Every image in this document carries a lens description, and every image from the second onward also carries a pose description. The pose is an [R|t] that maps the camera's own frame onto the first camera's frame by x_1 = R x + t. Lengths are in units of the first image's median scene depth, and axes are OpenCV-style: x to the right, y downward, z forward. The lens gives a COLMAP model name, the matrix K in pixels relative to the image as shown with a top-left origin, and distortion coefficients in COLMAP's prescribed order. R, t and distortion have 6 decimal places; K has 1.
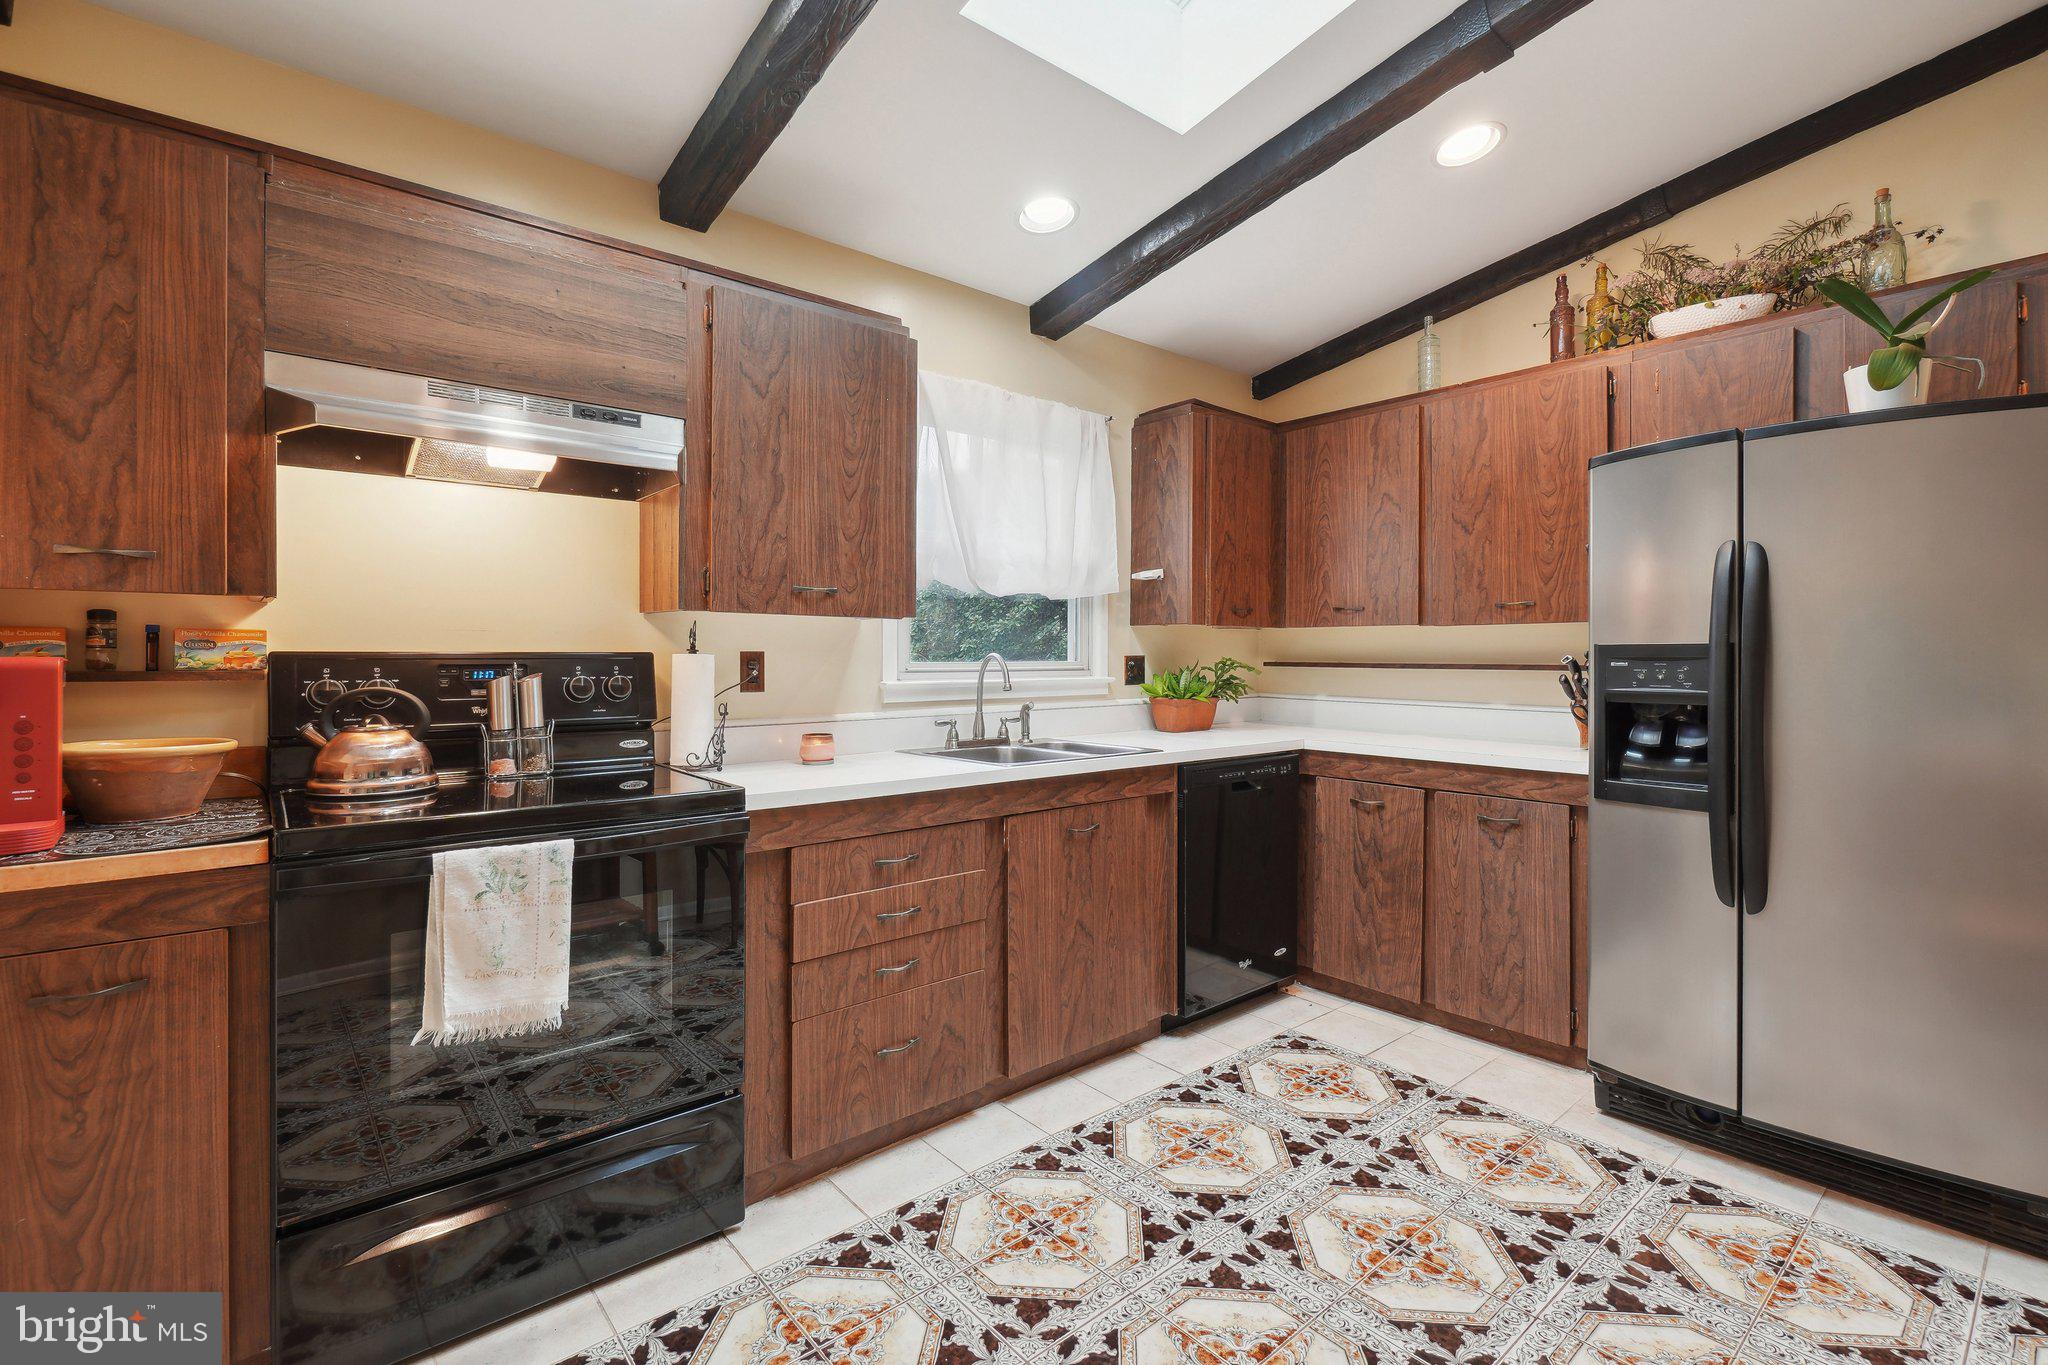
lens RADIAL K [[917.2, 0, 1013.9], [0, 917.2, 658.3], [0, 0, 1]] dist [-0.000650, -0.000617]
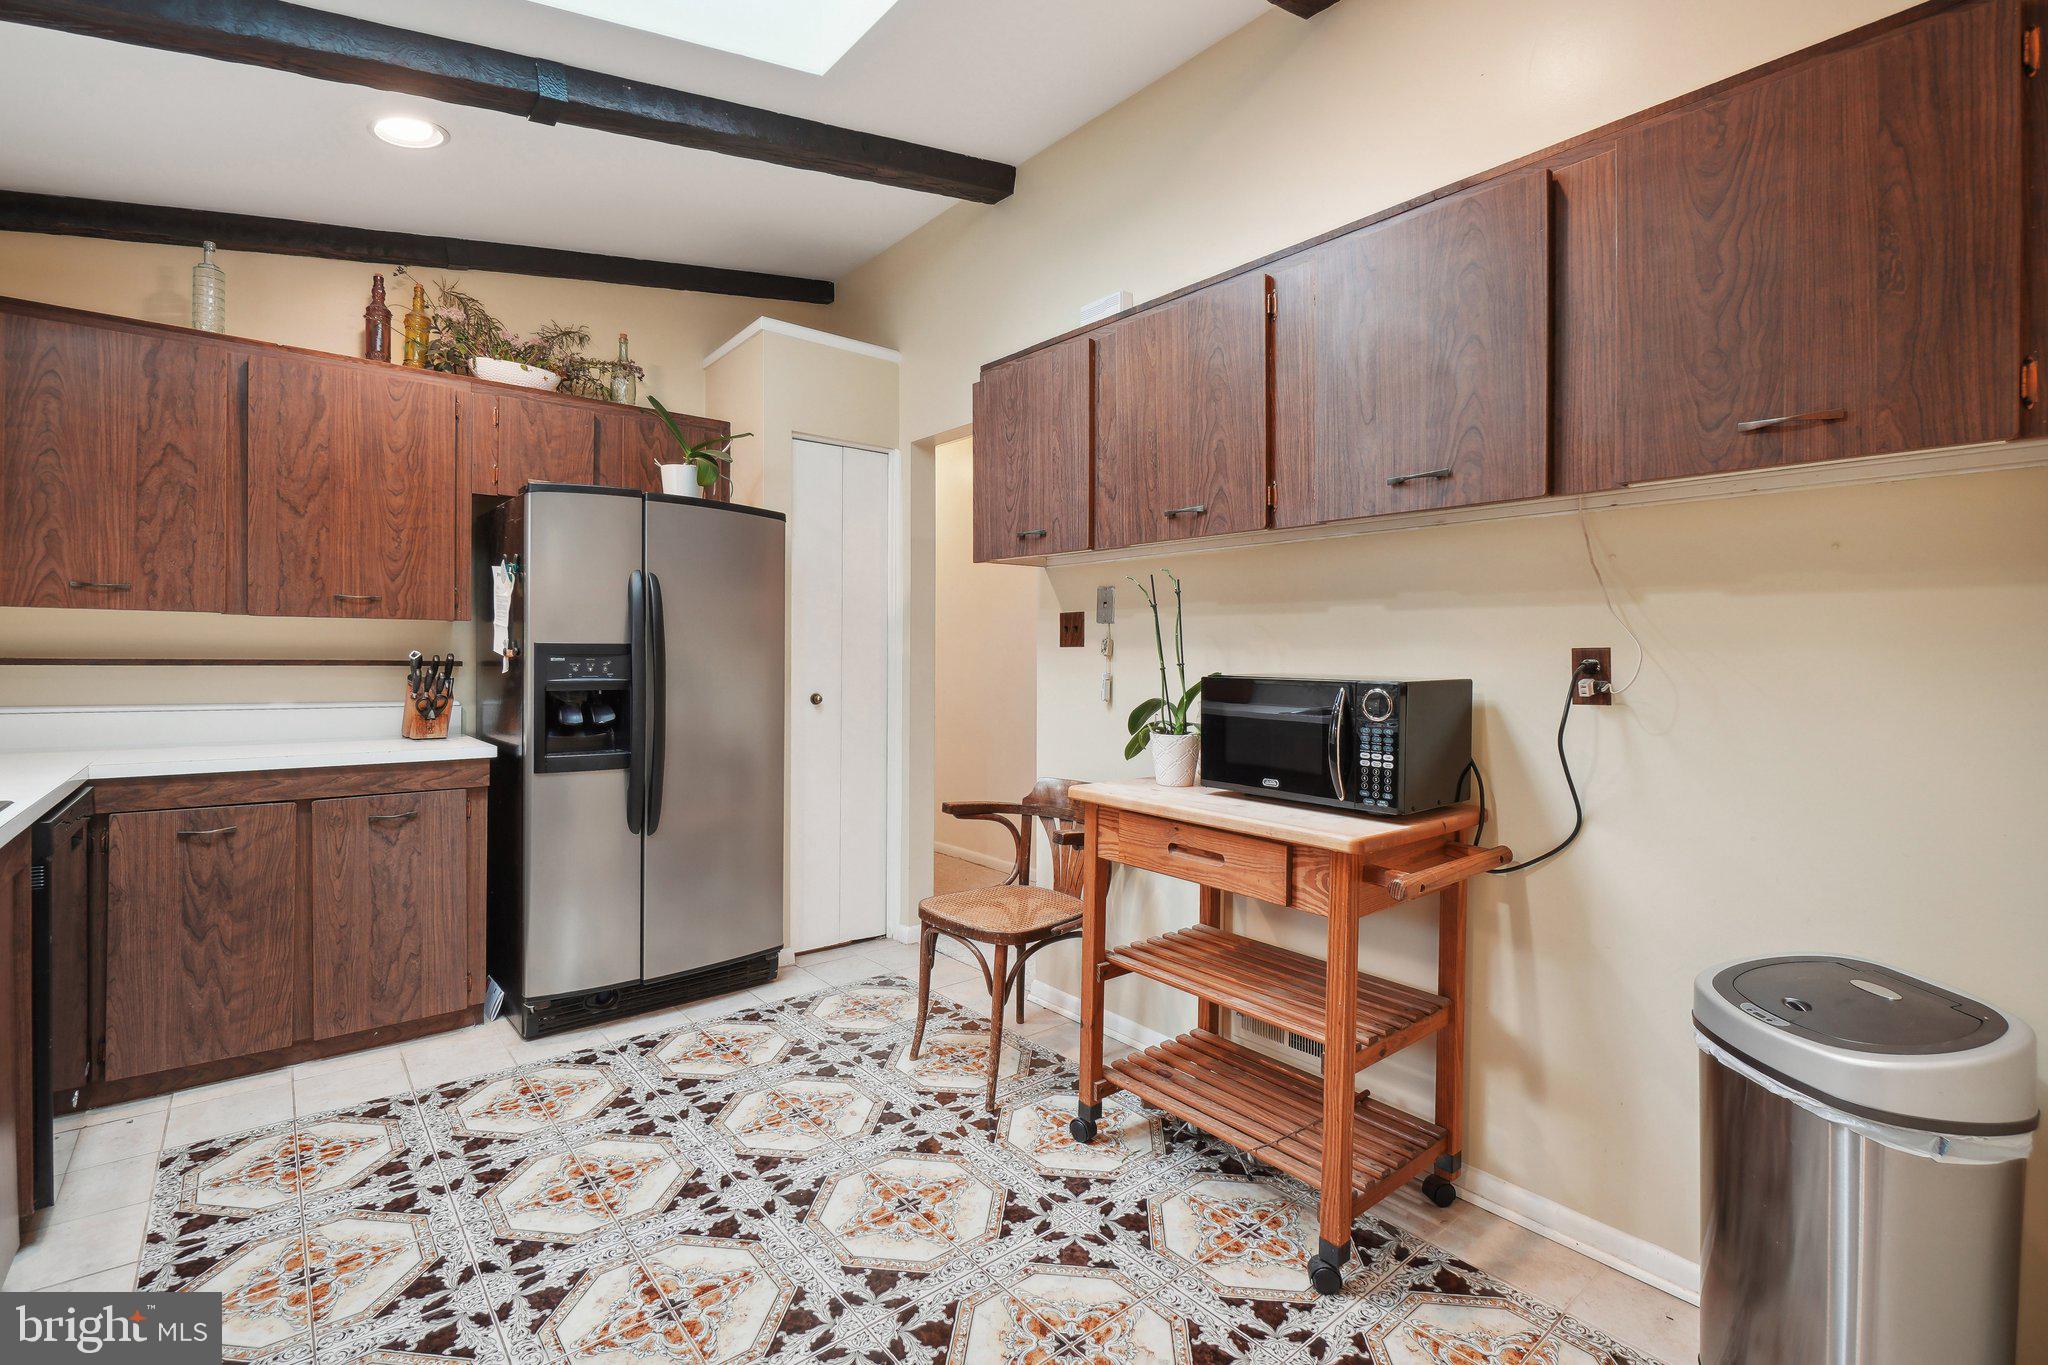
lens RADIAL K [[913.1, 0, 1018.1], [0, 913.1, 663.0], [0, 0, 1]] dist [-0.000480, -0.000046]
pose [[0.008237, -0.007829, 0.999935, -0.514362], [-0.005299, 0.999955, 0.007873, -0.001506], [-0.999952, -0.005363, 0.008196, 0.358167]]
